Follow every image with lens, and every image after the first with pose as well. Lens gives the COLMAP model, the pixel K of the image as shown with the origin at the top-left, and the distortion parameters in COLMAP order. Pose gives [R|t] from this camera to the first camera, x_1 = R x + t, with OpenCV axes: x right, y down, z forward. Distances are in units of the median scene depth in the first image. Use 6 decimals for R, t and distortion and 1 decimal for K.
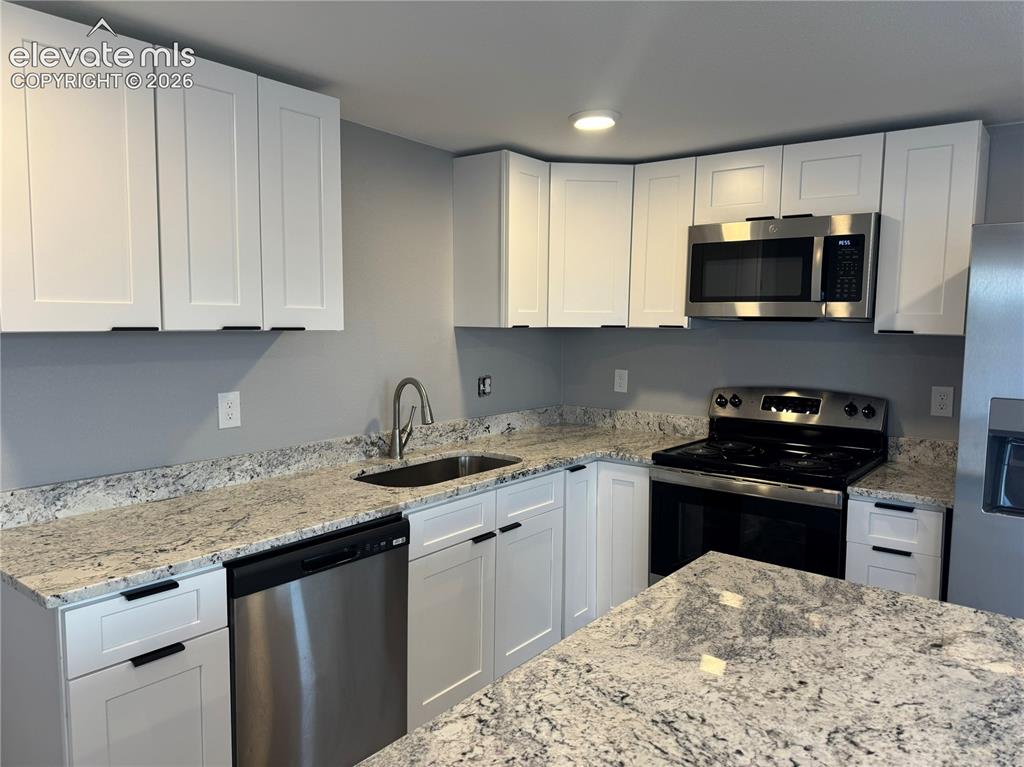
lens RADIAL K [[719.2, 0, 512.0], [0, 719.2, 383.5], [0, 0, 1]] dist [0.102945, -0.156063]
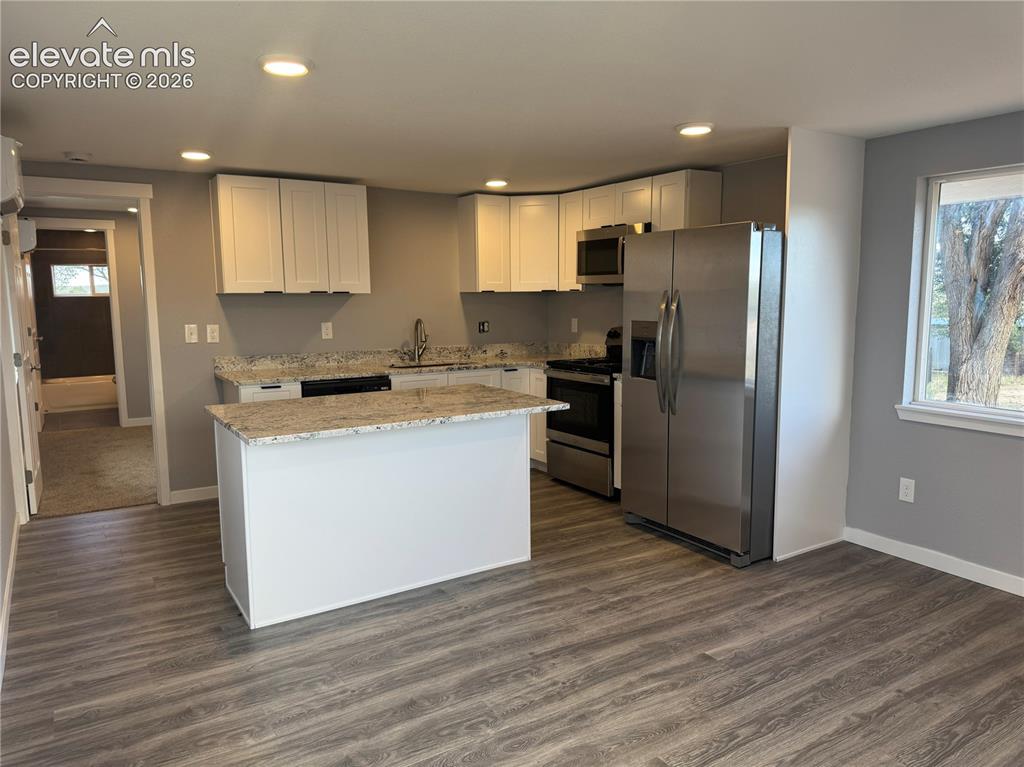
lens RADIAL K [[719.2, 0, 512.0], [0, 719.2, 383.5], [0, 0, 1]] dist [0.102945, -0.156063]
pose [[0.942911, 0.025908, -0.332035, 0.803092], [-0.014534, 0.999221, 0.036692, 0.099736], [0.332726, -0.029771, 0.942553, -0.805819]]
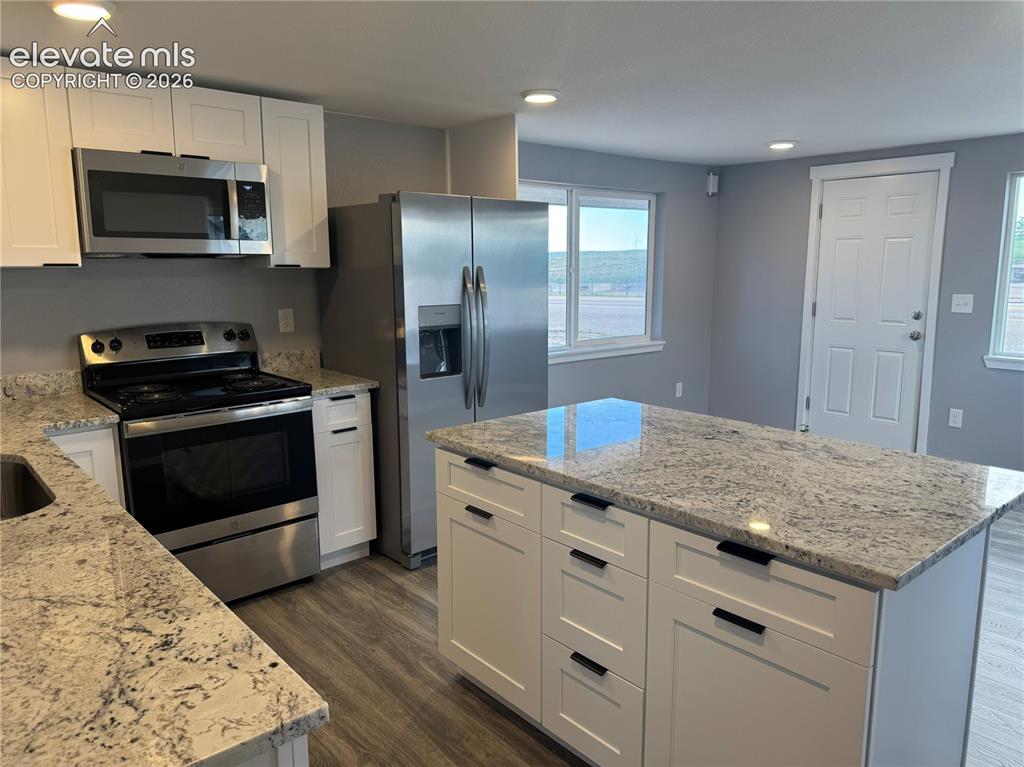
lens RADIAL K [[719.2, 0, 512.0], [0, 719.2, 383.5], [0, 0, 1]] dist [0.102945, -0.156063]
pose [[0.184400, -0.172000, 0.967684, -0.651734], [0.096463, 0.982982, 0.156337, -0.031201], [-0.978106, 0.064517, 0.197853, 0.399123]]
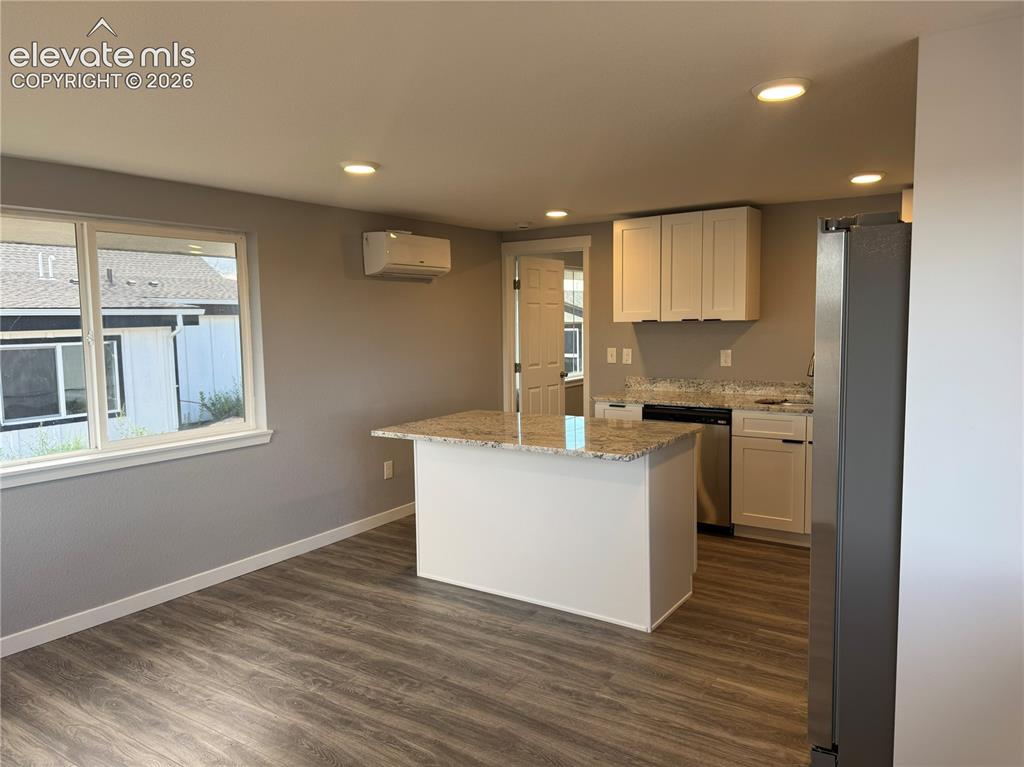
lens RADIAL K [[719.2, 0, 512.0], [0, 719.2, 383.5], [0, 0, 1]] dist [0.102945, -0.156063]
pose [[0.078616, 0.079951, -0.993694, 1.577092], [-0.067896, 0.994894, 0.074676, -0.005202], [0.994590, 0.061597, 0.083643, 0.191557]]
